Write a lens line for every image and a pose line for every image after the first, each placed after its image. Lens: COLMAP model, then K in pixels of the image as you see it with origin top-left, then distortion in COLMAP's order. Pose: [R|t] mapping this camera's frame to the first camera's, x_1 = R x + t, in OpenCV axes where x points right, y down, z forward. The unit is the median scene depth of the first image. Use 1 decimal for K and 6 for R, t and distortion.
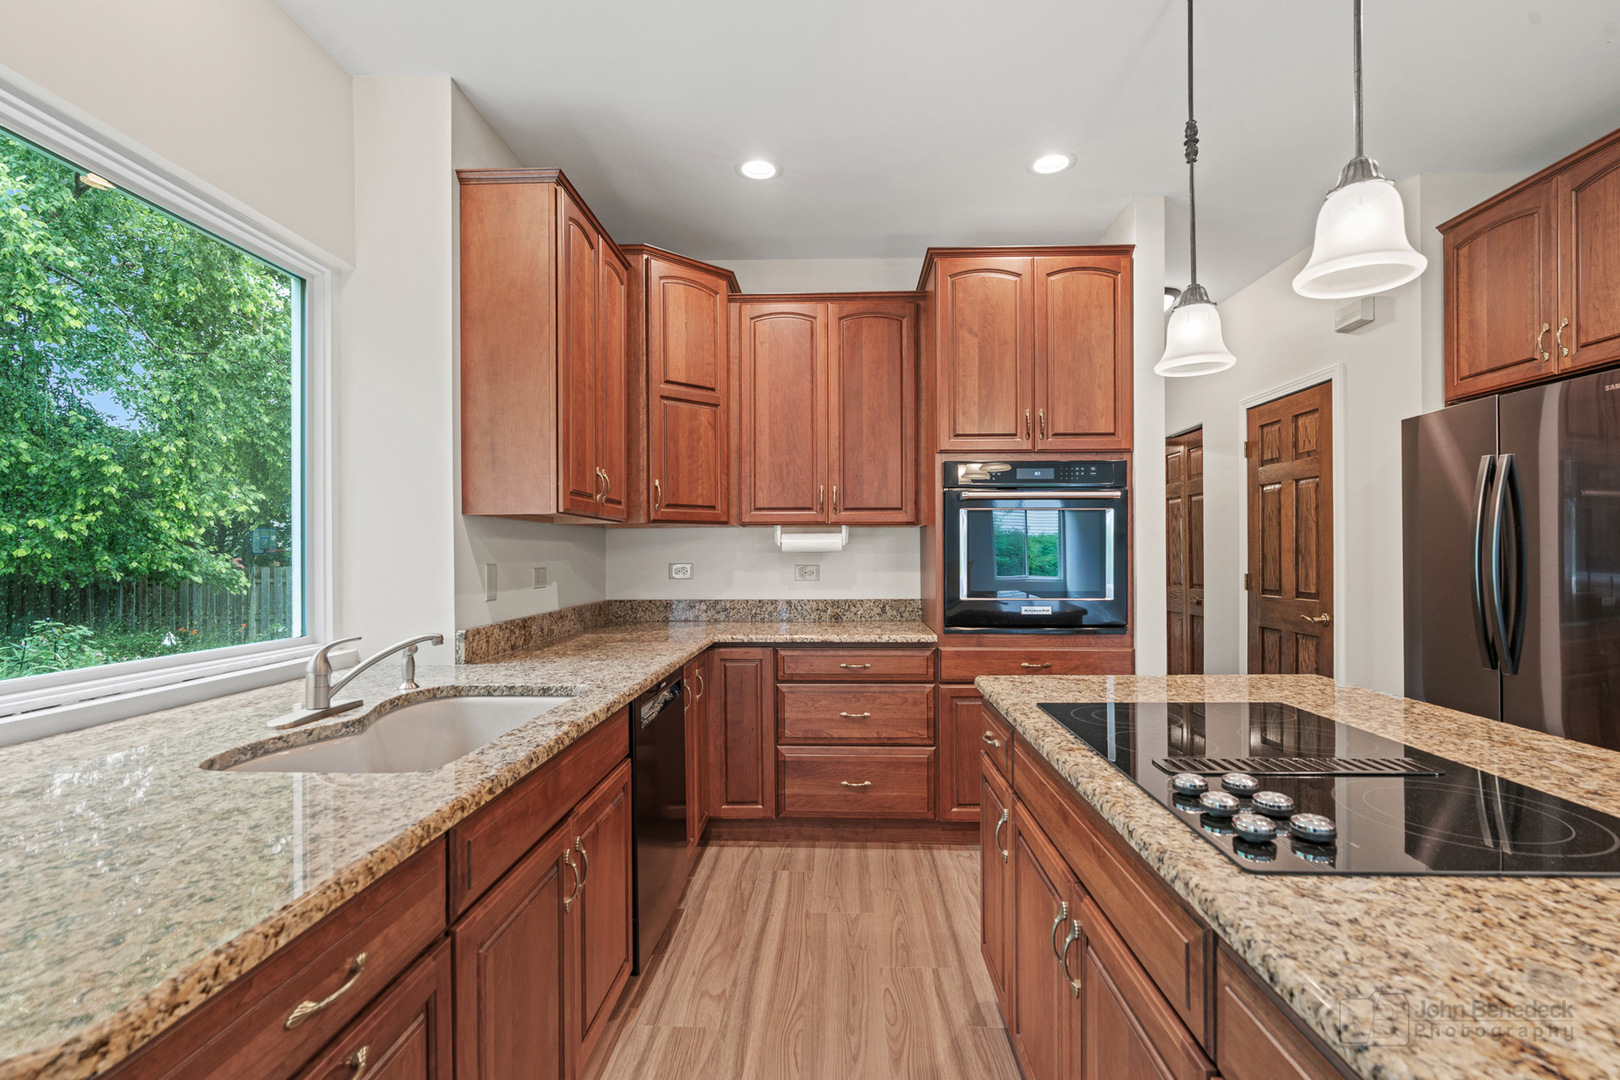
lens RADIAL K [[736.2, 0, 813.7], [0, 736.2, 551.9], [0, 0, 1]] dist [-0.009082, 0.004082]
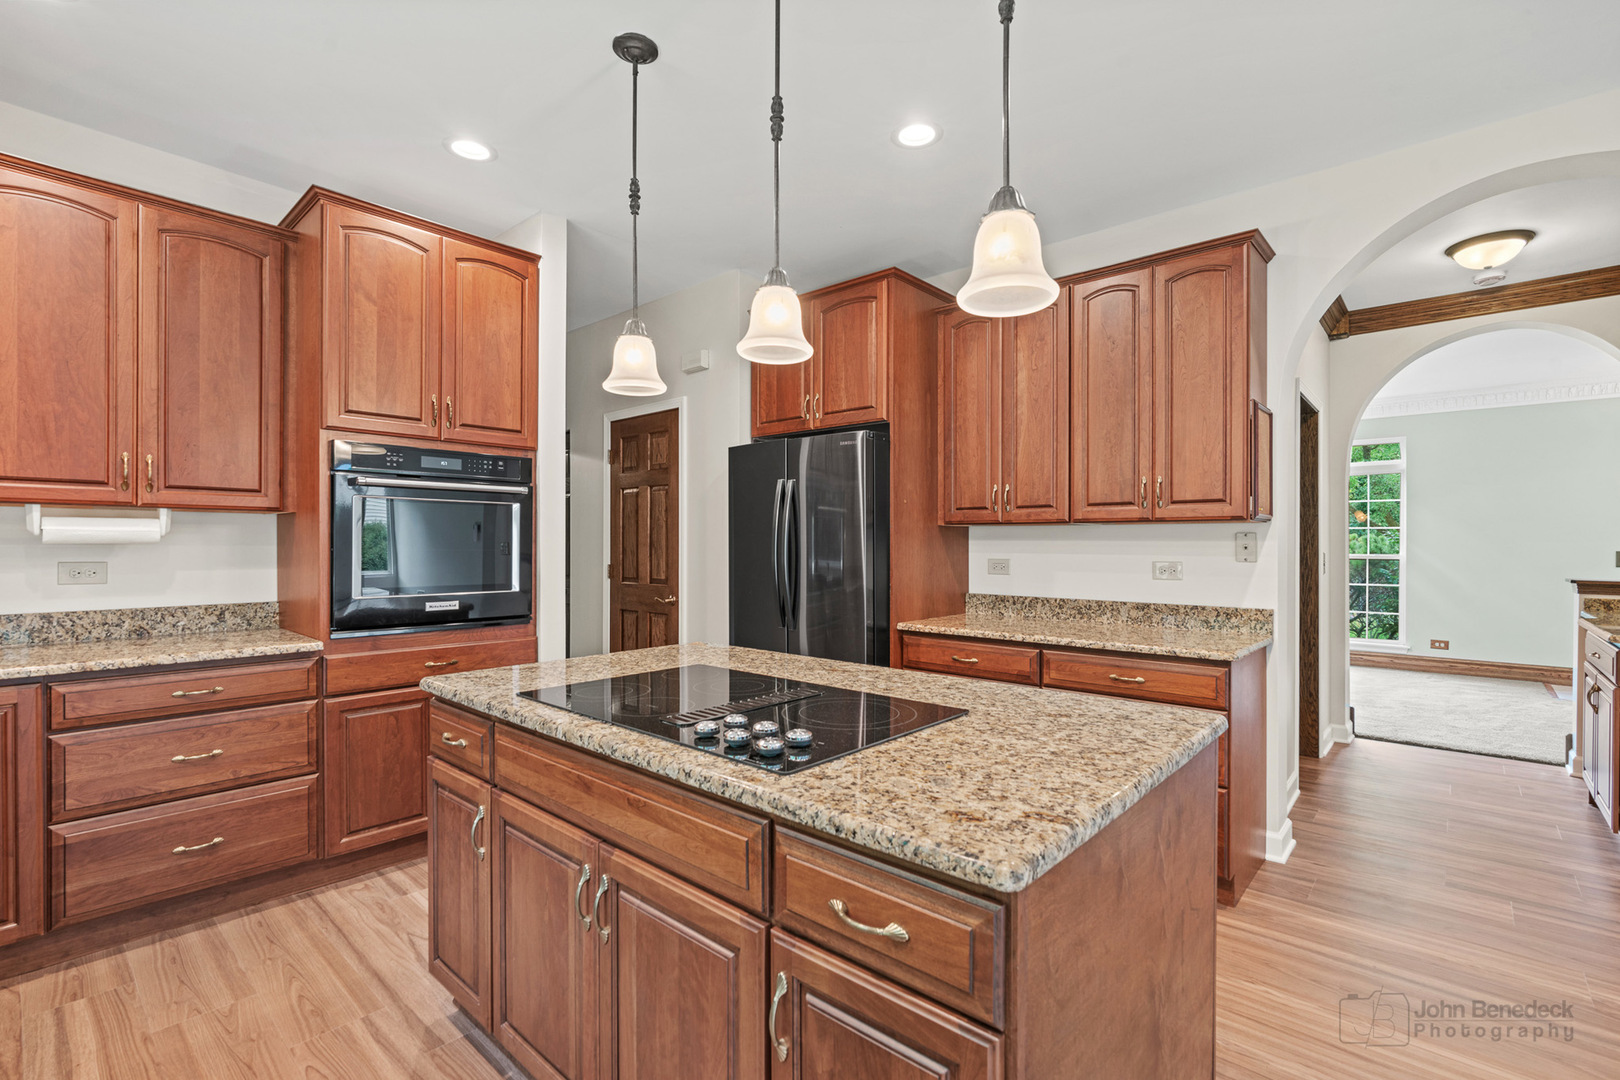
lens RADIAL K [[736.2, 0, 817.5], [0, 736.2, 544.2], [0, 0, 1]] dist [-0.009082, 0.004082]
pose [[0.637043, 0.004946, 0.770813, -0.122825], [-0.004488, 0.999986, -0.002708, -0.000508], [-0.770815, -0.001735, 0.637056, 0.014402]]
